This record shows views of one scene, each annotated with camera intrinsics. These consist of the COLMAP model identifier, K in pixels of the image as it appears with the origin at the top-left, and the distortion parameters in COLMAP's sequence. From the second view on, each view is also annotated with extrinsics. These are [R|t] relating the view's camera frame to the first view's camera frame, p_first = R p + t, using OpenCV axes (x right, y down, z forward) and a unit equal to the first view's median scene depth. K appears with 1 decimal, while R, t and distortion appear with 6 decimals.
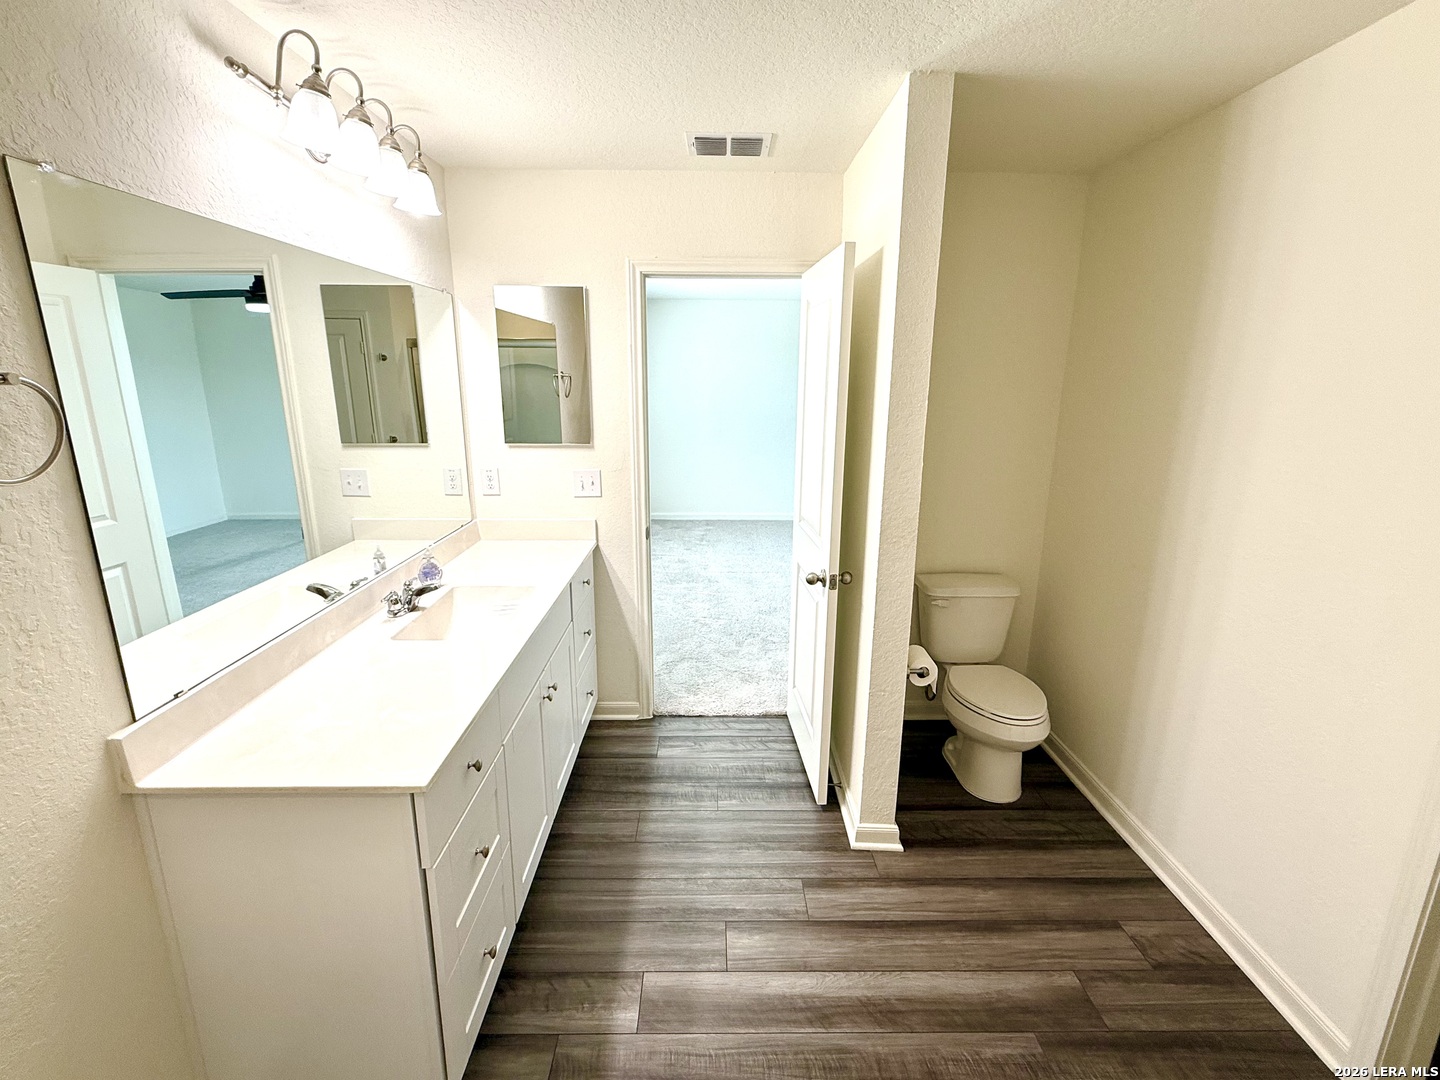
lens RADIAL K [[660.0, 0, 720.0], [0, 660.0, 540.0], [0, 0, 1]] dist [0.002753, 0.000604]
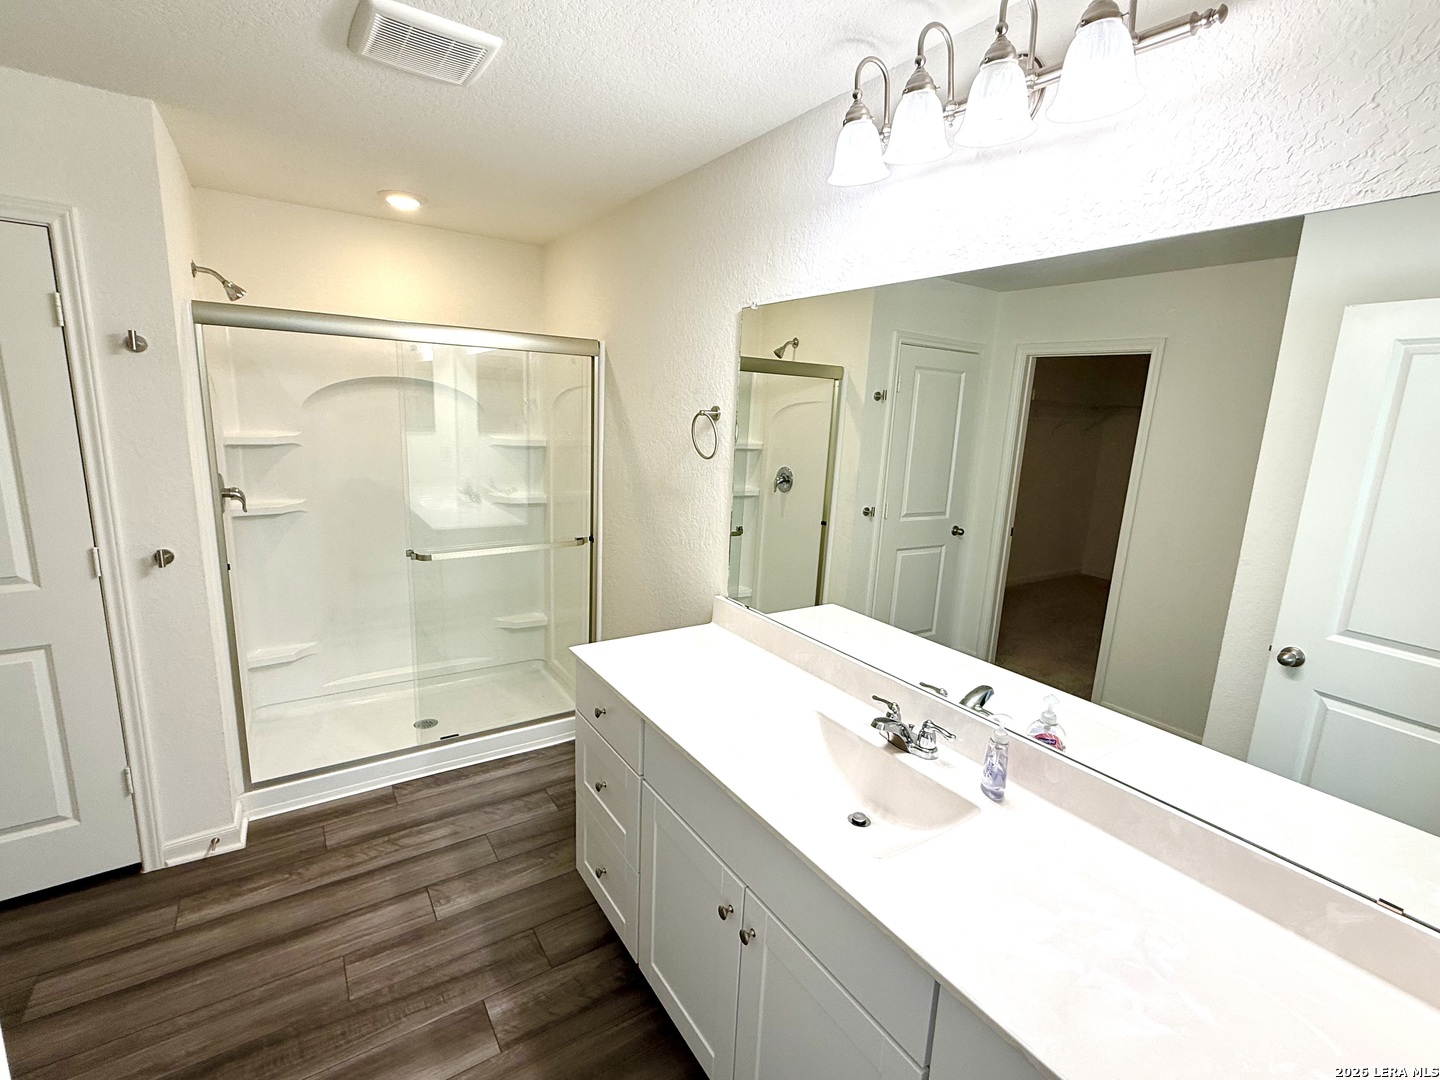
lens RADIAL K [[653.4, 0, 717.1], [0, 653.4, 535.1], [0, 0, 1]] dist [0.001568, 0.000367]
pose [[-0.839861, 0.064600, -0.538944, 0.076336], [-0.170695, 0.911088, 0.375209, -0.393041], [0.515264, 0.407119, -0.754160, 1.583243]]
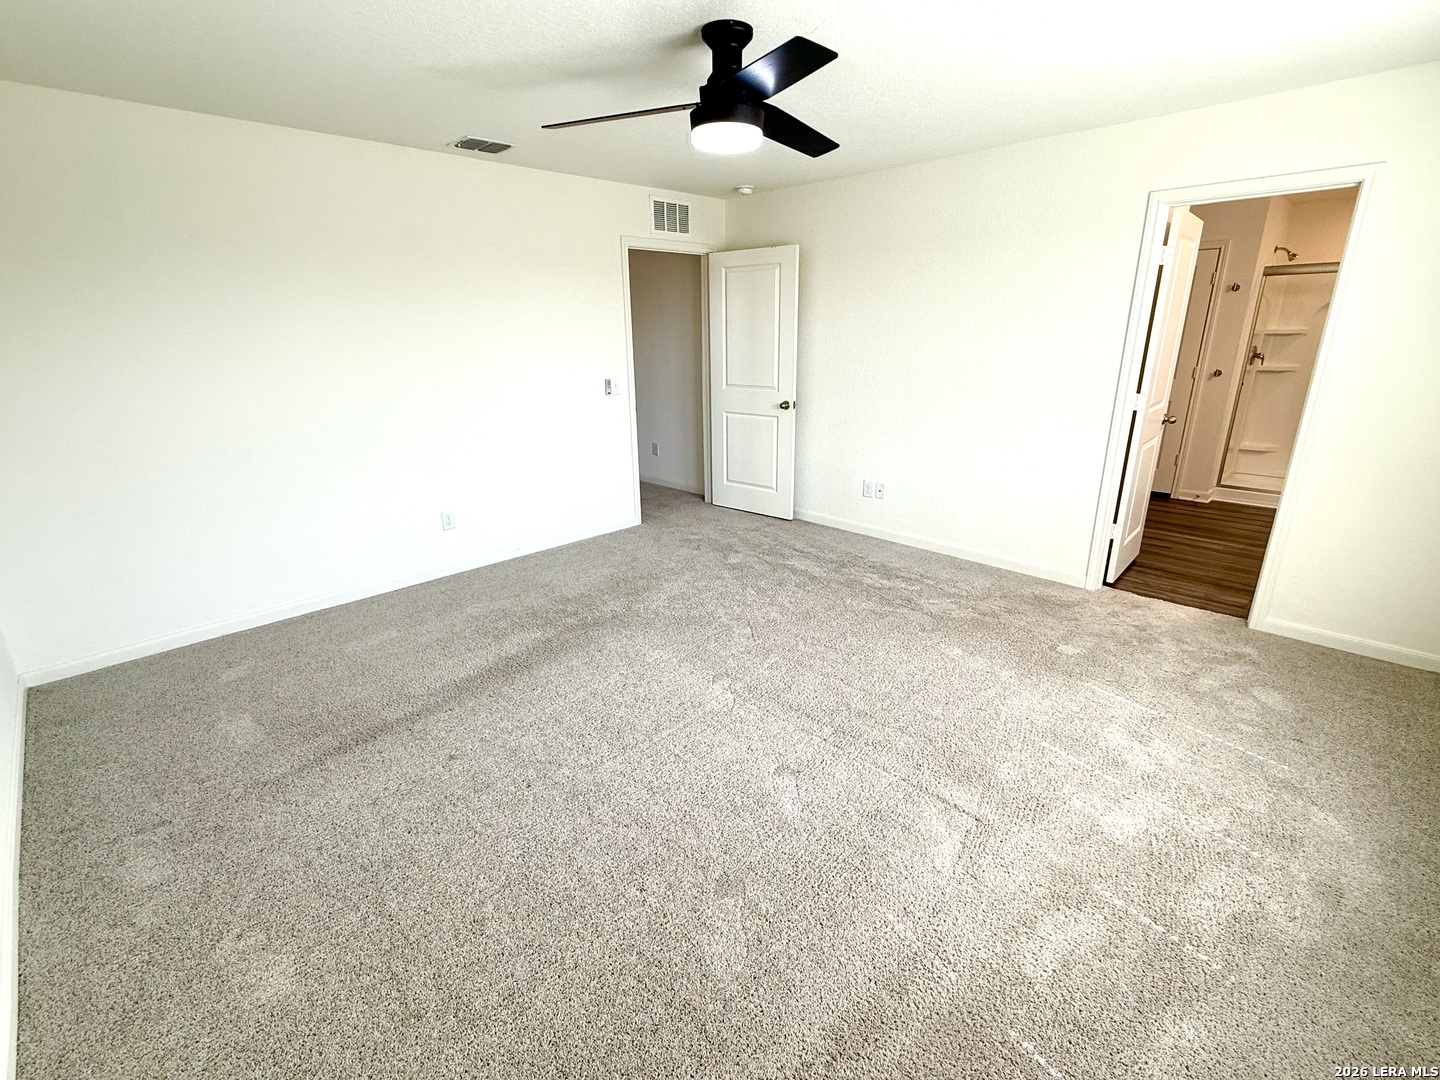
lens RADIAL K [[660.0, 0, 720.0], [0, 660.0, 540.0], [0, 0, 1]] dist [0.002753, 0.000604]
pose [[-0.695428, -0.217671, 0.684835, -0.373443], [0.172217, 0.874760, 0.452919, -0.846759], [-0.697654, 0.432913, -0.570846, 3.853329]]
